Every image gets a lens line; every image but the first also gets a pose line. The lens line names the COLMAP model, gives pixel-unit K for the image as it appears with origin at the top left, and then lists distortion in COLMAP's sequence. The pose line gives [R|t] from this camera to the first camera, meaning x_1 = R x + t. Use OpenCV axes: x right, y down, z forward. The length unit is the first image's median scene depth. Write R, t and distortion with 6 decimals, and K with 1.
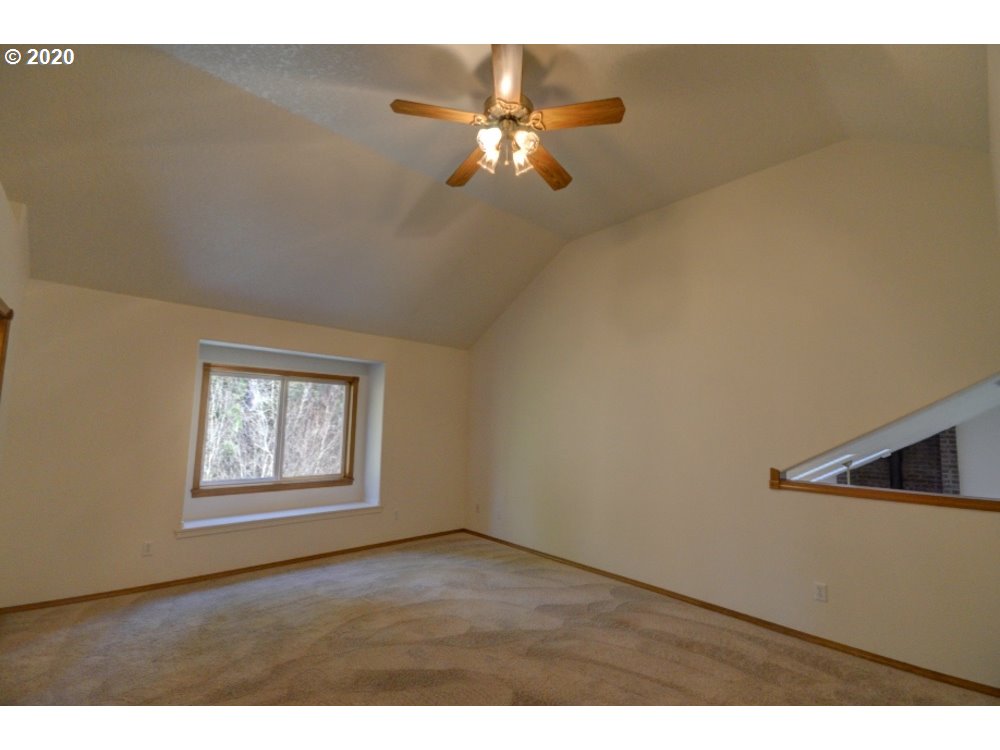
lens RADIAL K [[435.3, 0, 504.4], [0, 435.3, 375.2], [0, 0, 1]] dist [-0.008856, -0.004556]
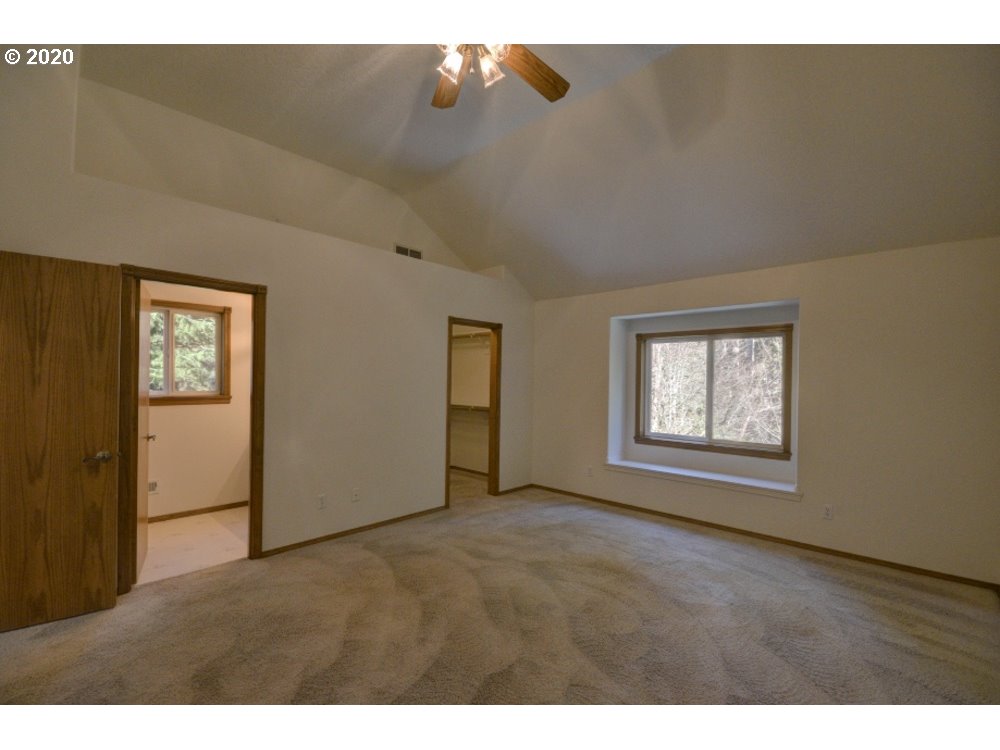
lens RADIAL K [[435.3, 0, 502.3], [0, 435.3, 378.6], [0, 0, 1]] dist [-0.008856, -0.004556]
pose [[0.068252, -0.022628, -0.997411, 0.507459], [0.103052, 0.994555, -0.015511, 0.078470], [0.992332, -0.101727, 0.070212, 0.556628]]
